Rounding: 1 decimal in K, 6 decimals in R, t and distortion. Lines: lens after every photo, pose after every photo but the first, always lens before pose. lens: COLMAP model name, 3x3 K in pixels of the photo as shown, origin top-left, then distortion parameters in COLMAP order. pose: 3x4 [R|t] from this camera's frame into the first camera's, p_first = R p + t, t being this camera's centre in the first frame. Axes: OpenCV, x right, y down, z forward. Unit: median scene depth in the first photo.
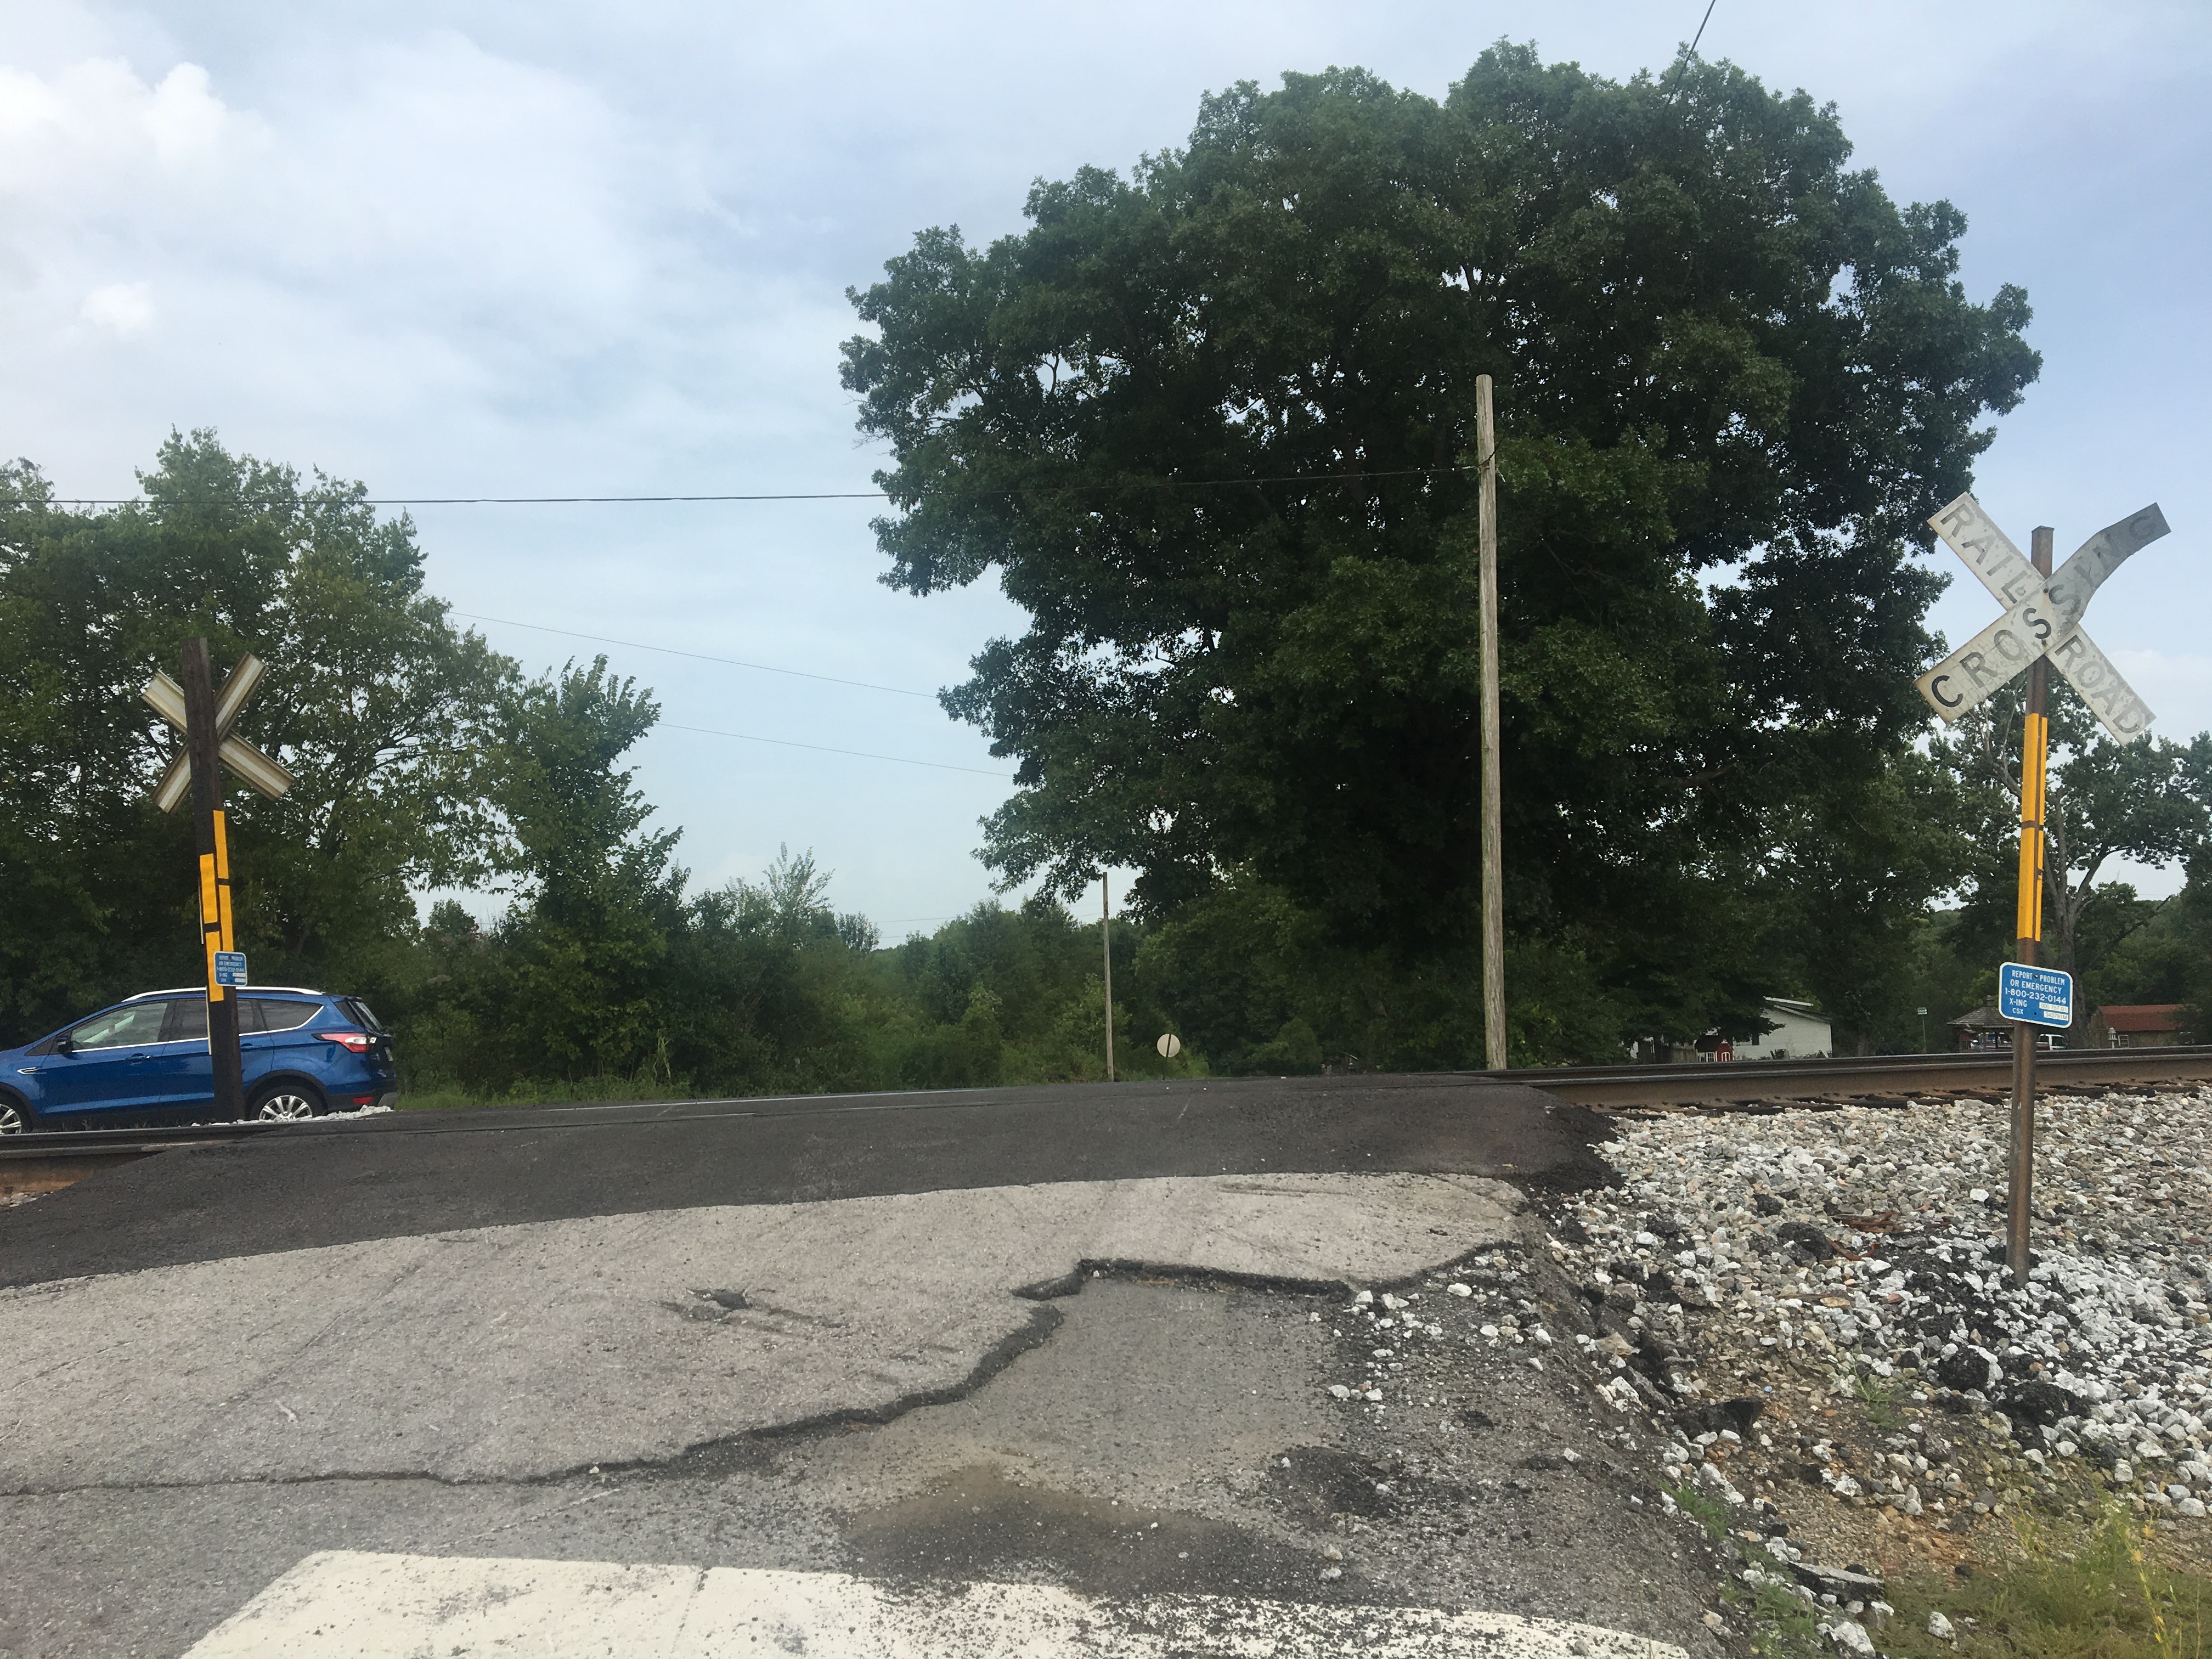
lens RADIAL K [[1879.4, 0, 1067.6], [0, 1879.4, 842.9], [0, 0, 1]] dist [0.075669, -0.121618]
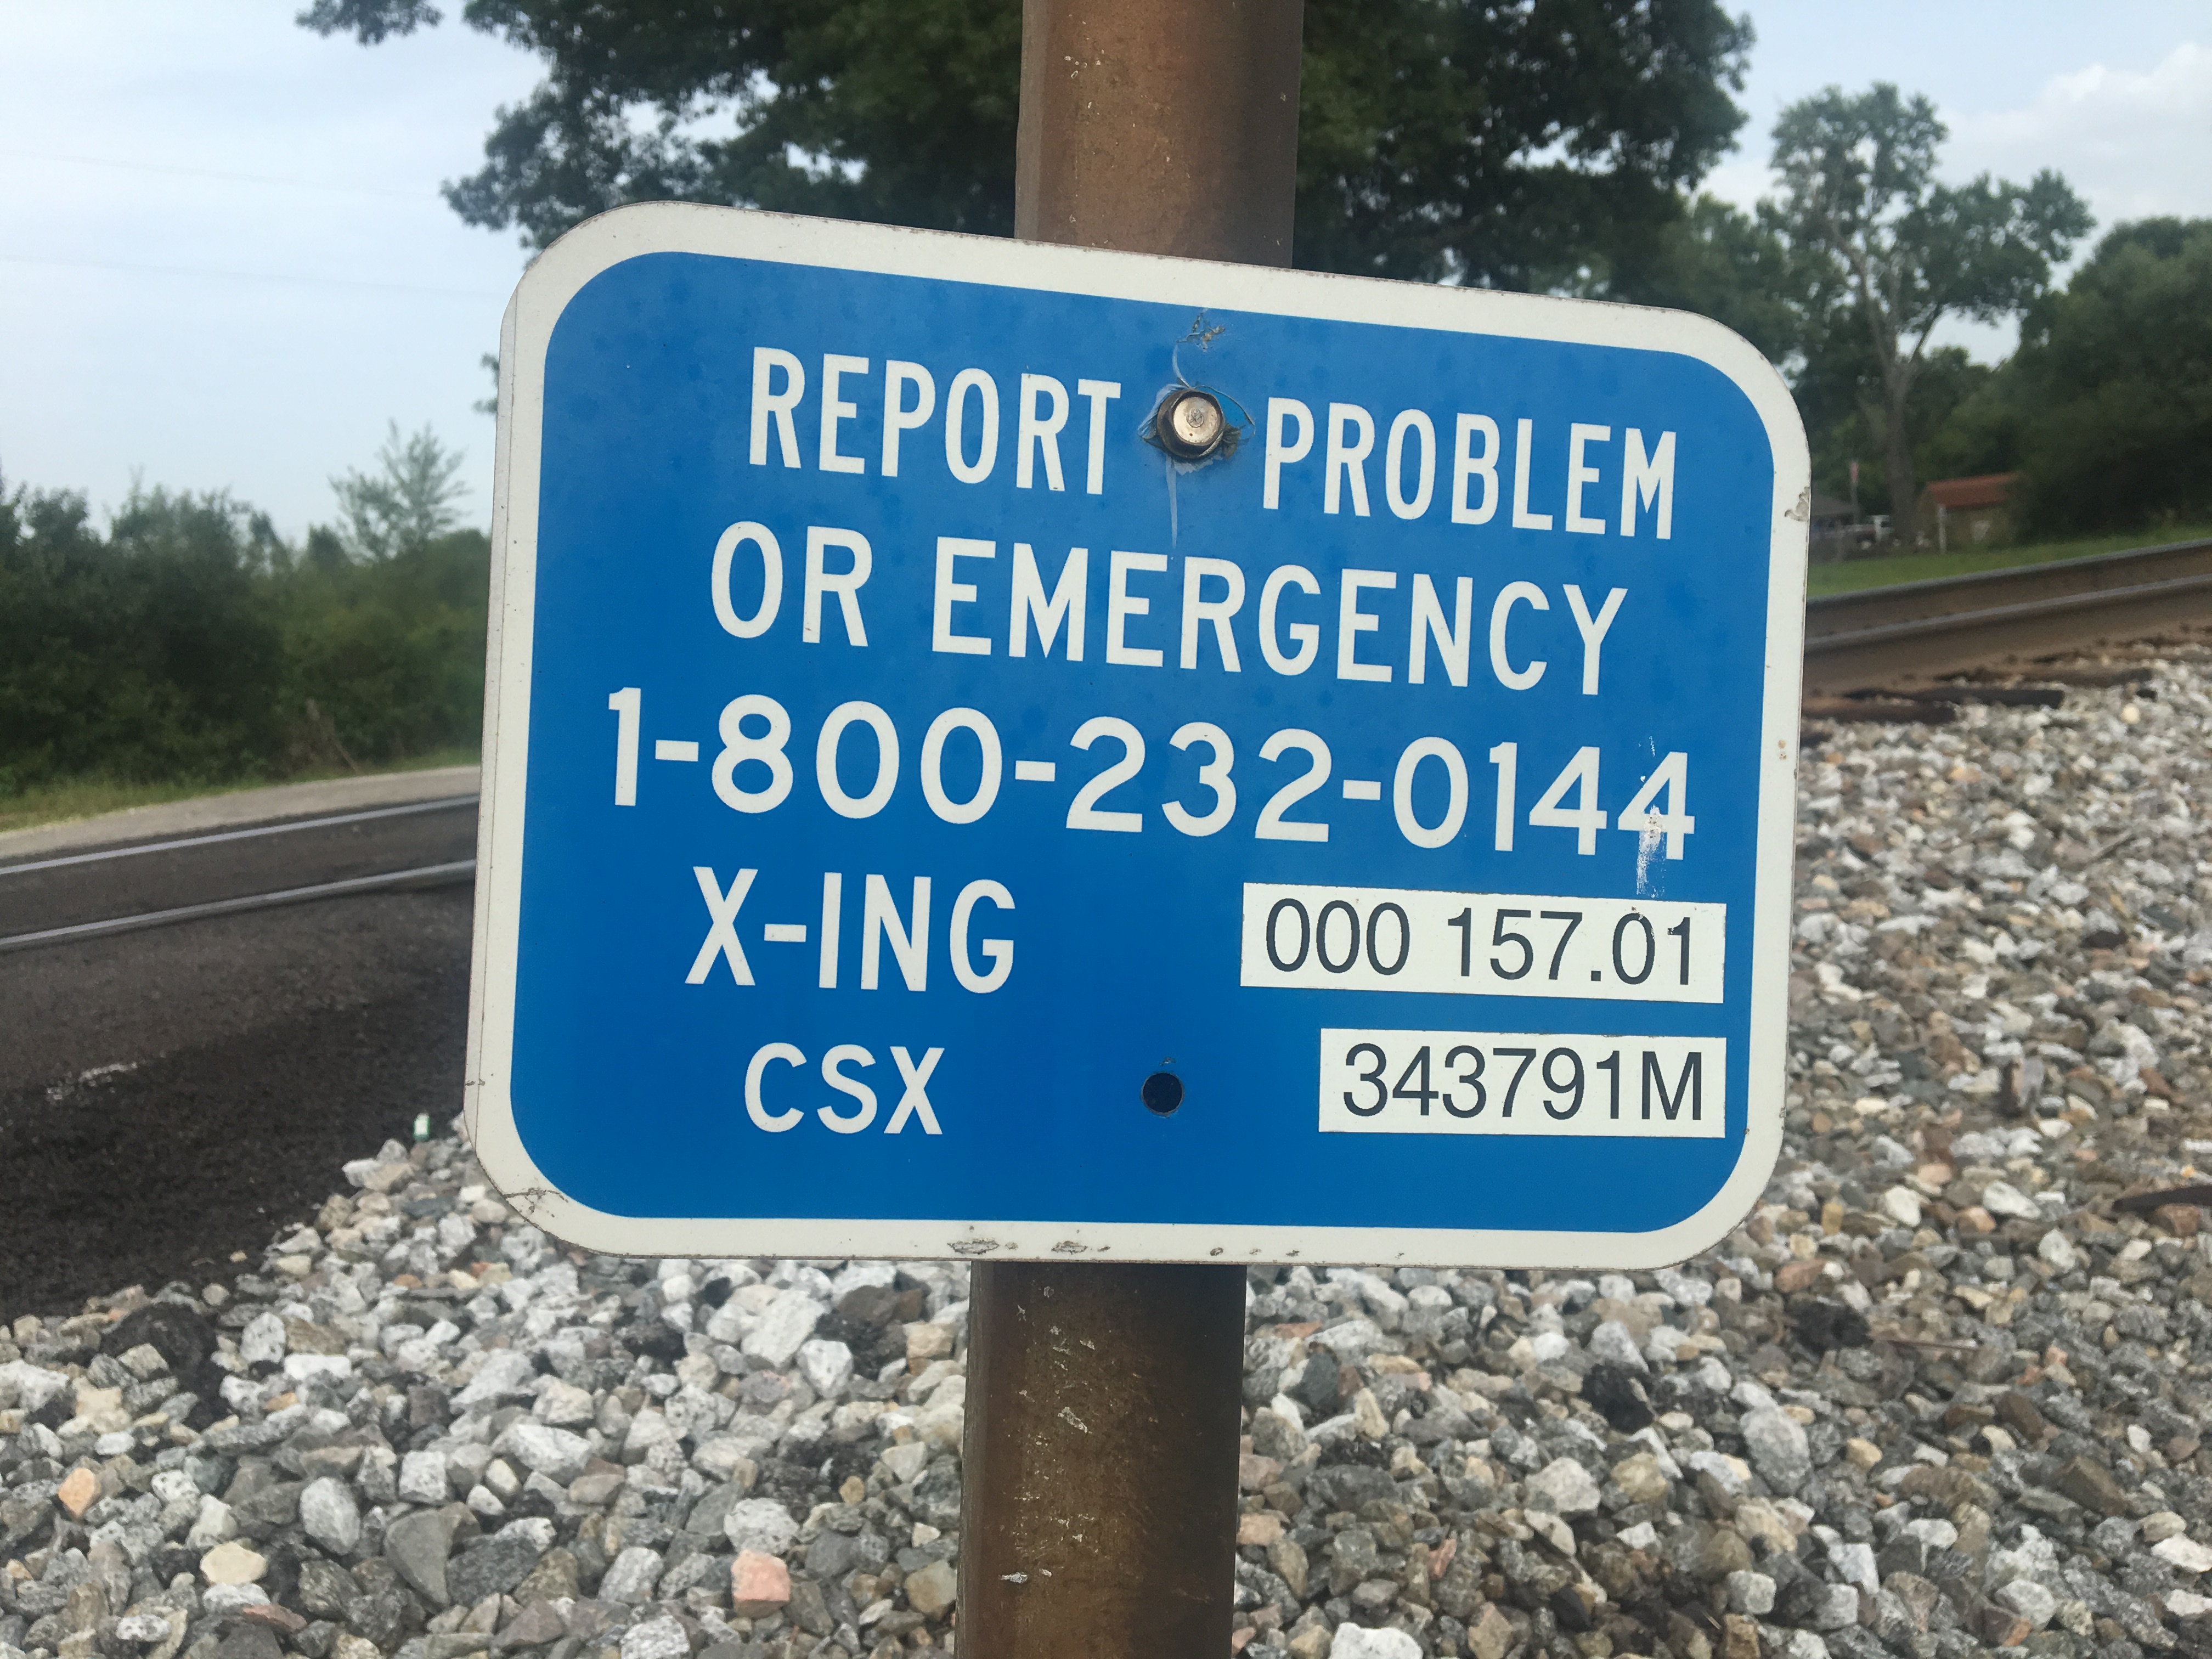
lens RADIAL K [[1873.1, 0, 1099.4], [0, 1873.1, 837.3], [0, 0, 1]] dist [0.006731, -0.004737]
pose [[0.992675, -0.097317, 0.071596, 0.133060], [0.078192, 0.969251, 0.233320, 0.018230], [-0.092100, -0.226013, 0.969761, 0.250193]]
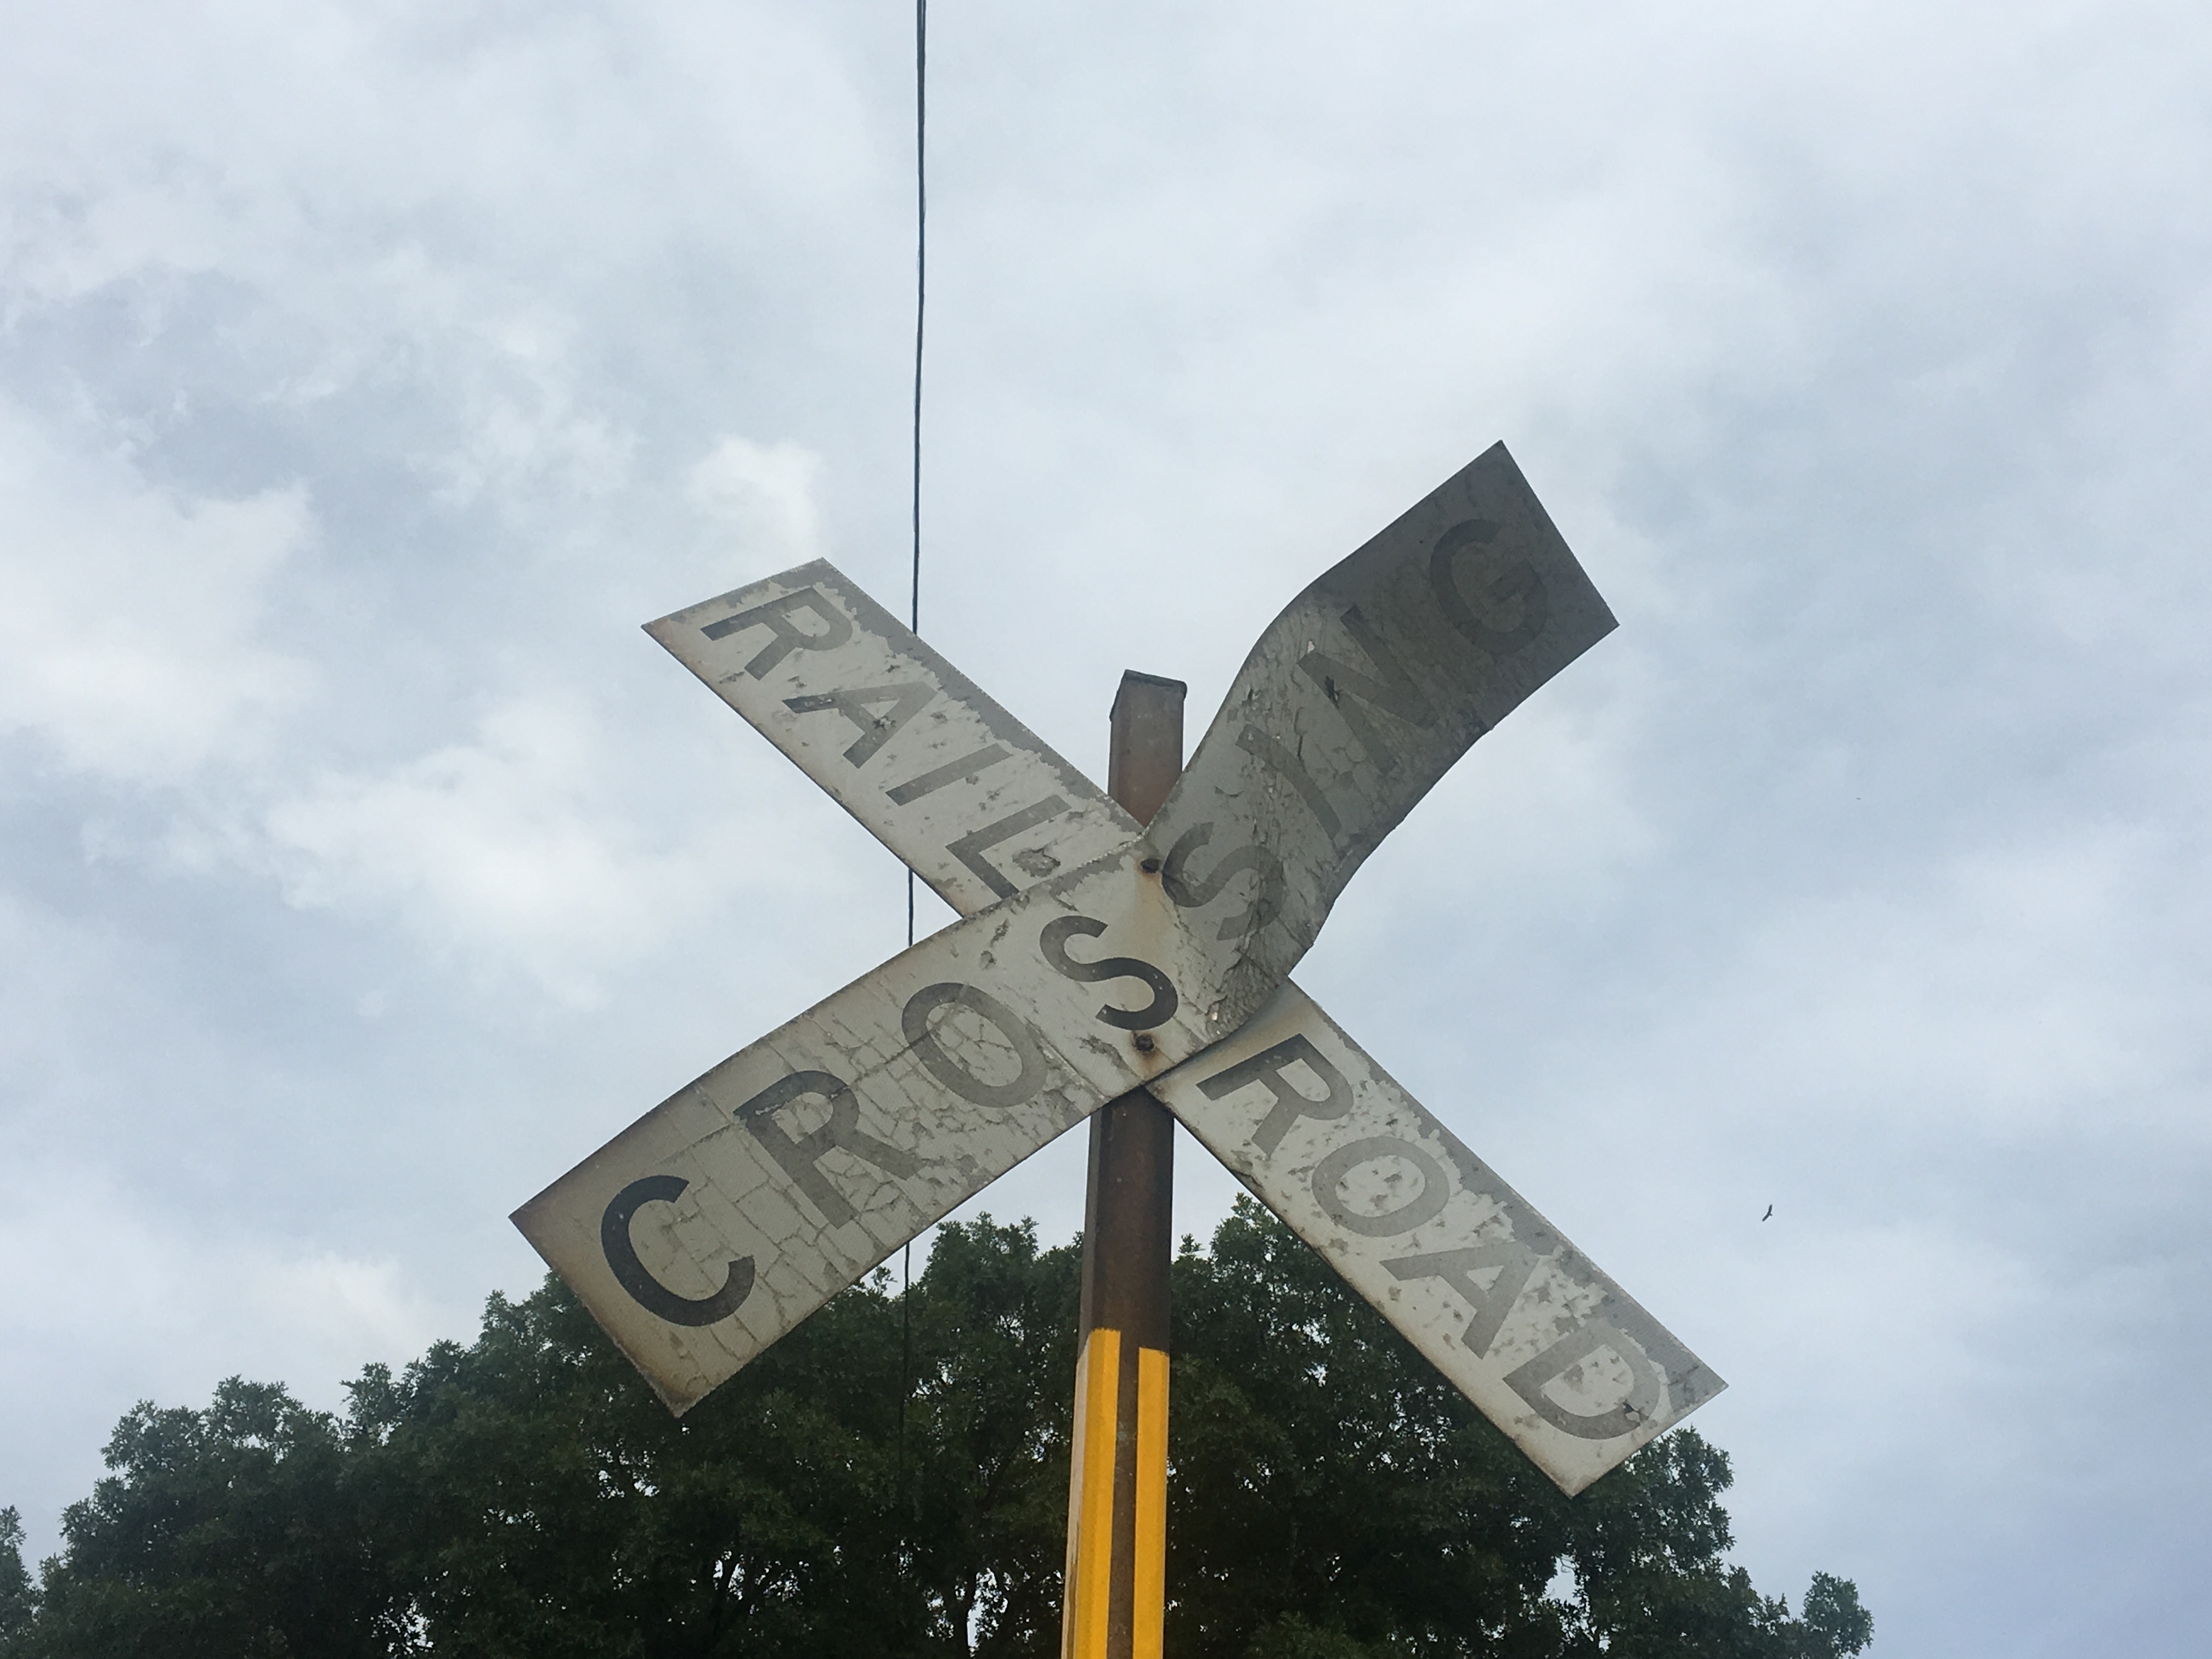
lens RADIAL K [[2855.5, 0, 1074.0], [0, 2855.5, 828.8], [0, 0, 1]] dist [0.042757, 0.056921]
pose [[0.986704, 0.037877, 0.158055, 0.125866], [0.060800, 0.815839, -0.575073, 0.015395], [-0.150730, 0.577037, 0.802689, 0.203169]]
